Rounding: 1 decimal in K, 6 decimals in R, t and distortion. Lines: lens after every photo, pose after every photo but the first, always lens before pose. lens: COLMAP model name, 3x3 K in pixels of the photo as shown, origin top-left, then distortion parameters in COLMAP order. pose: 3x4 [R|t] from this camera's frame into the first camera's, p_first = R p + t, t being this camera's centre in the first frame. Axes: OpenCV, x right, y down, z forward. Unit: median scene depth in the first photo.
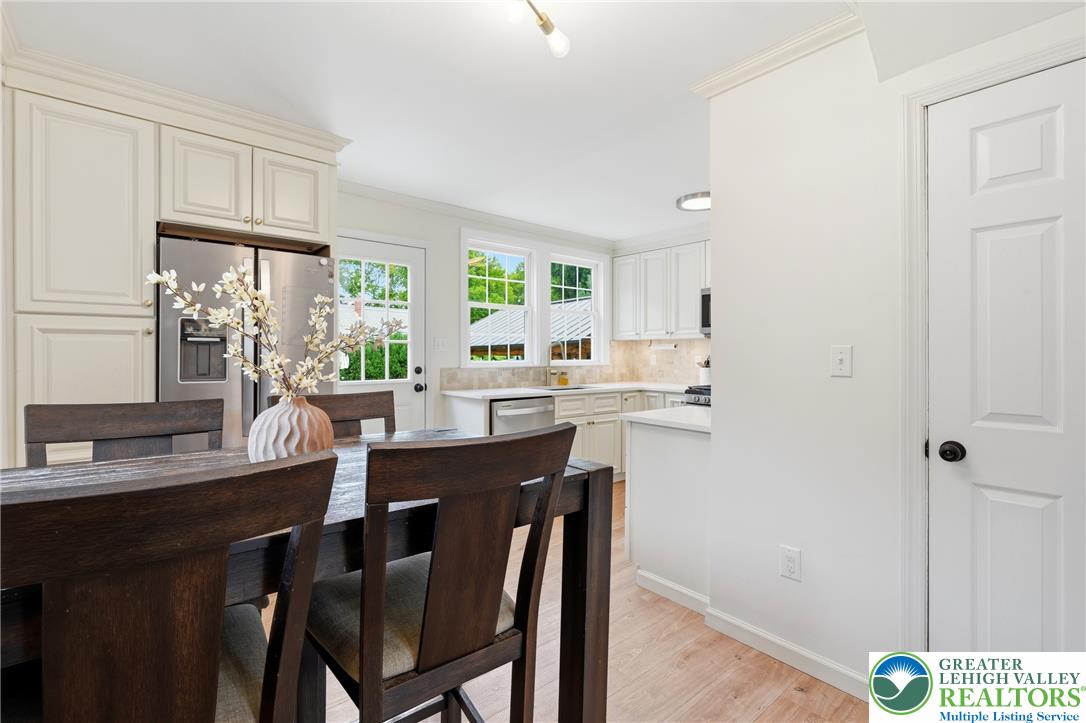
lens RADIAL K [[490.2, 0, 525.3], [0, 490.2, 353.9], [0, 0, 1]] dist [-0.036475, 0.011524]
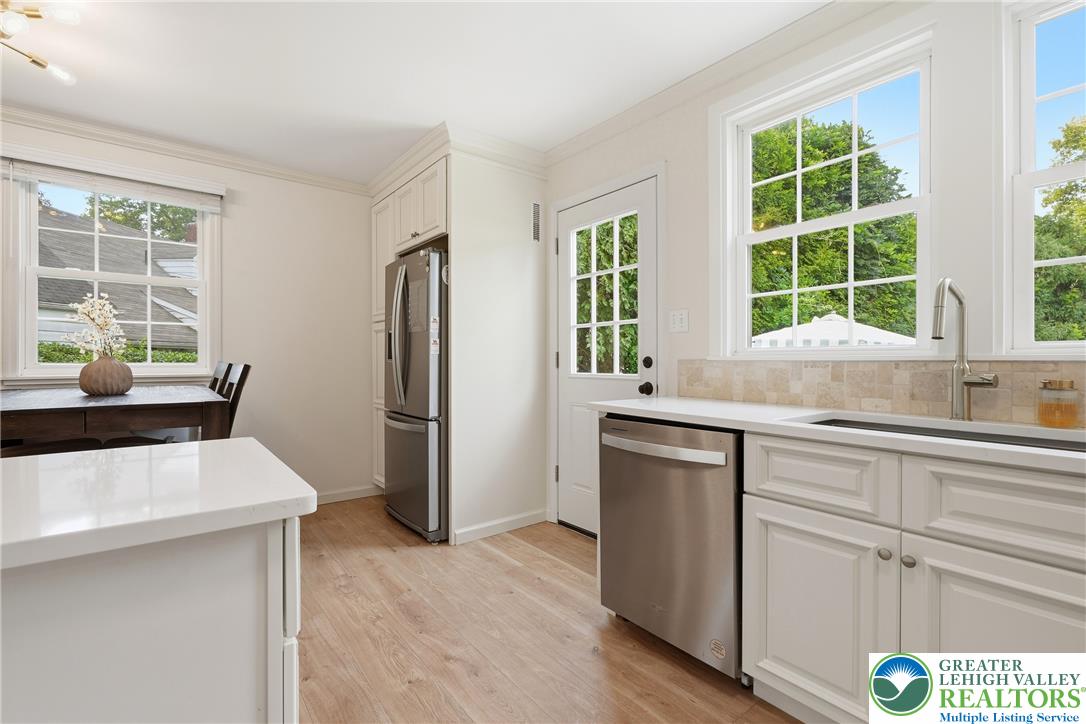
lens RADIAL K [[490.2, 0, 525.3], [0, 490.2, 354.4], [0, 0, 1]] dist [-0.036475, 0.011524]
pose [[0.001943, -0.009525, -0.999953, 0.413587], [0.000103, 0.999955, -0.009525, 0.027971], [0.999998, -0.000084, 0.001944, 0.795354]]
